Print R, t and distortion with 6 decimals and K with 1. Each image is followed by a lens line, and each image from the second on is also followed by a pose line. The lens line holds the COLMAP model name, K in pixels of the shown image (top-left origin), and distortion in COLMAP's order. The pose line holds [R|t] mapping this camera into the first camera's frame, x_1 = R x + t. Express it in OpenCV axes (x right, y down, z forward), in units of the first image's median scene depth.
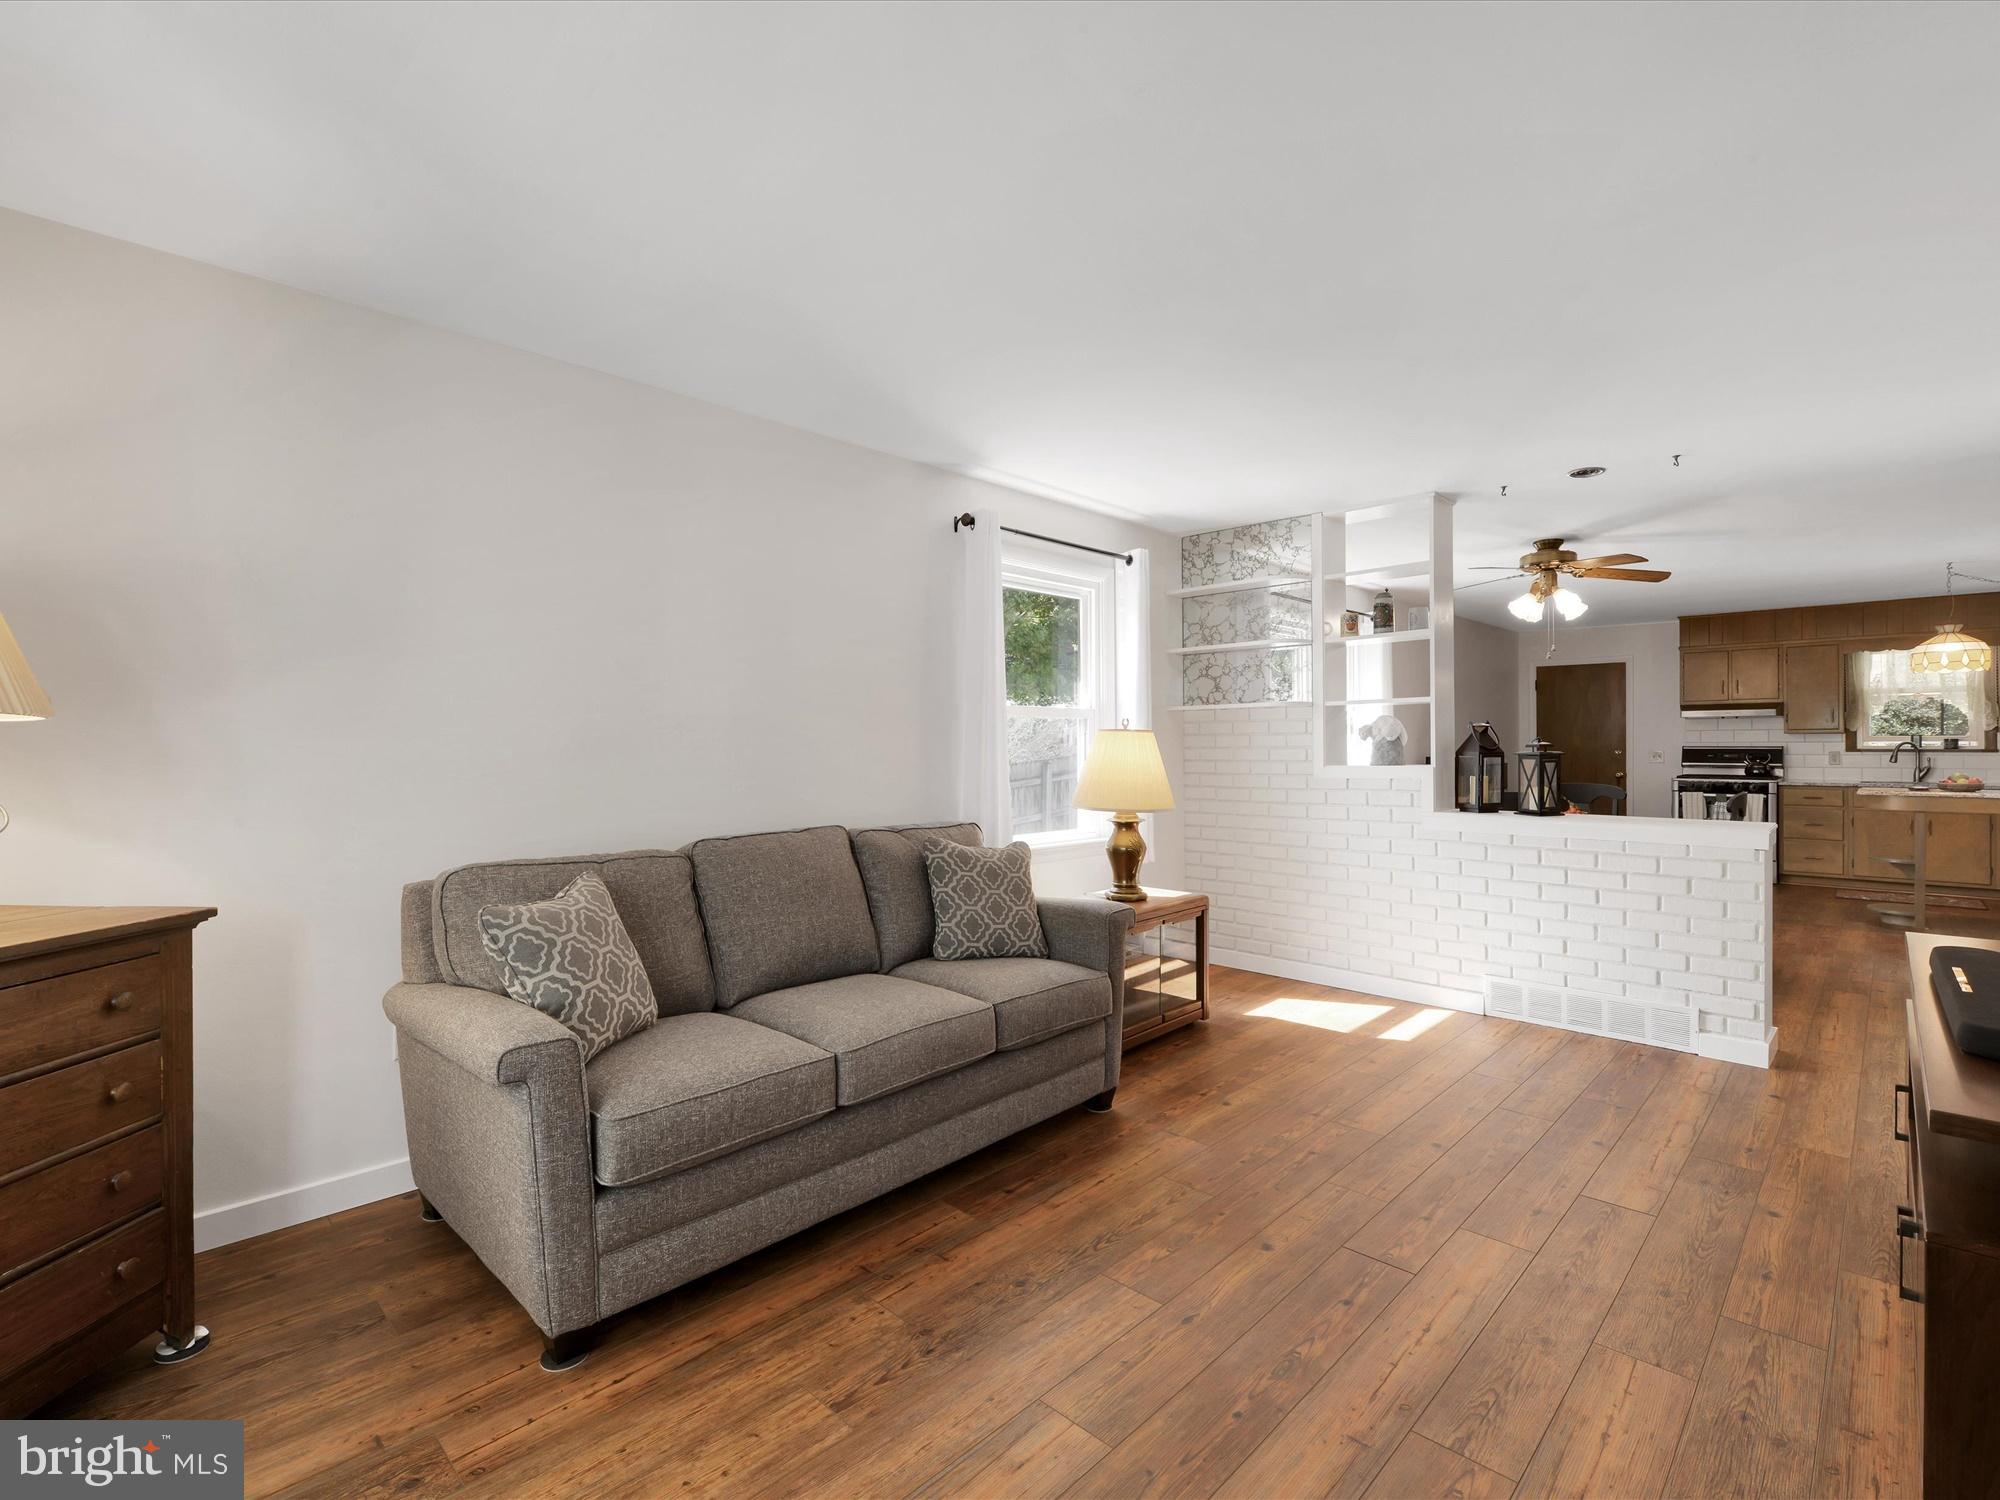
lens RADIAL K [[951.0, 0, 1018.0], [0, 951.0, 748.0], [0, 0, 1]] dist [-0.003823, -0.000070]
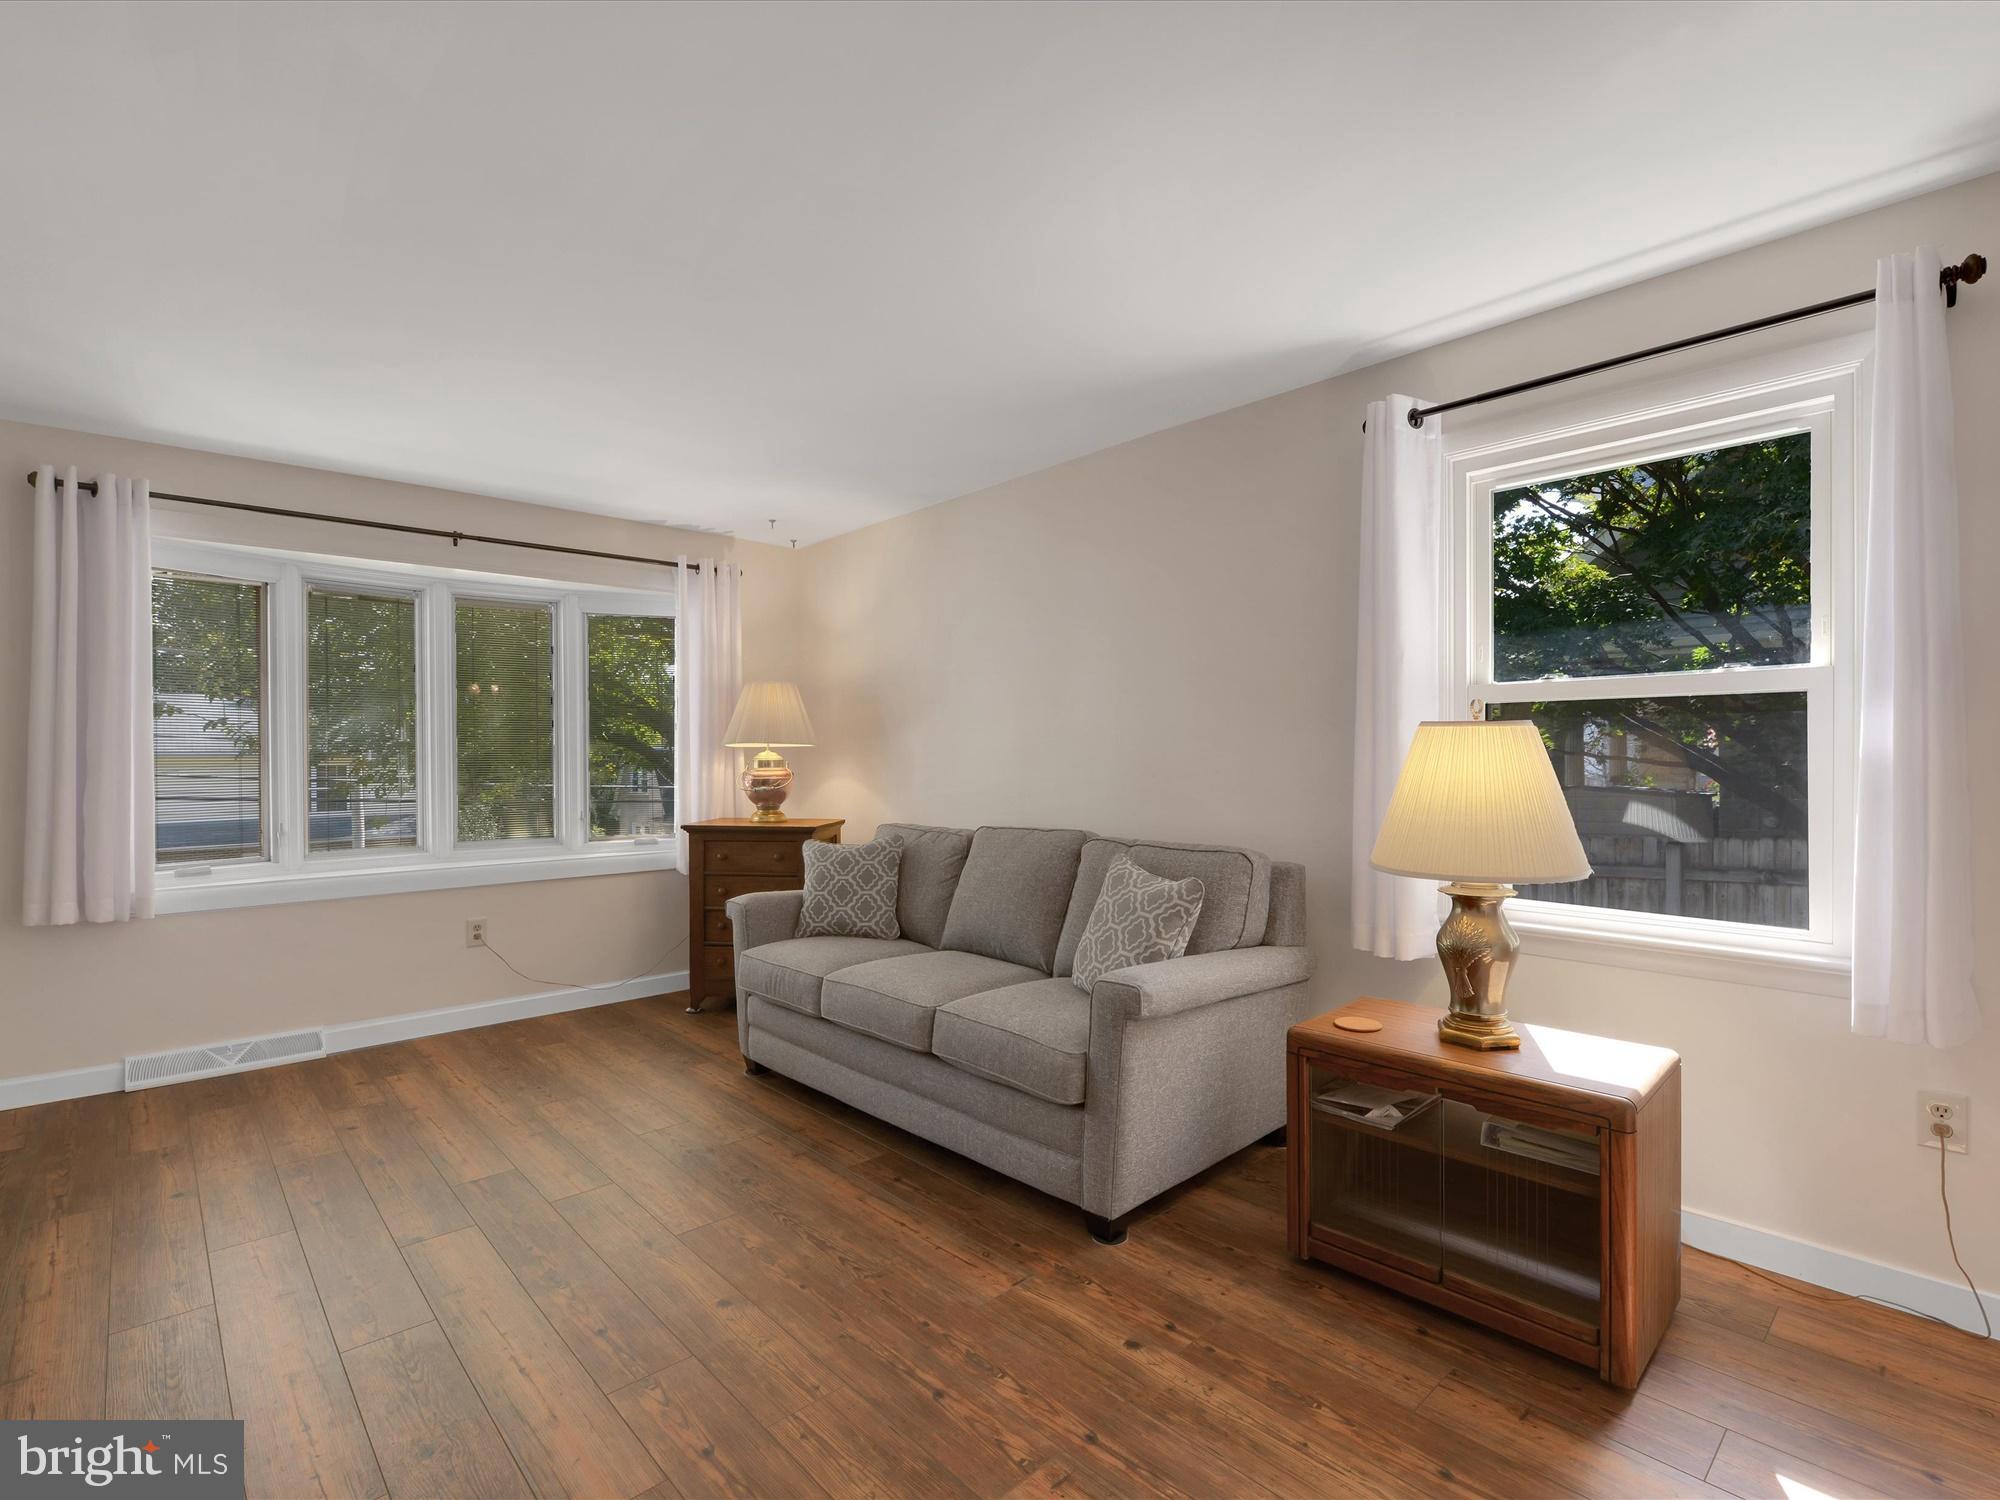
lens RADIAL K [[965.3, 0, 989.2], [0, 965.3, 763.3], [0, 0, 1]] dist [0.000290, -0.000438]
pose [[-0.087196, 0.012898, -0.996108, 0.520294], [0.004110, 0.999912, 0.012587, -0.003014], [0.996183, -0.002996, -0.087242, 0.599208]]
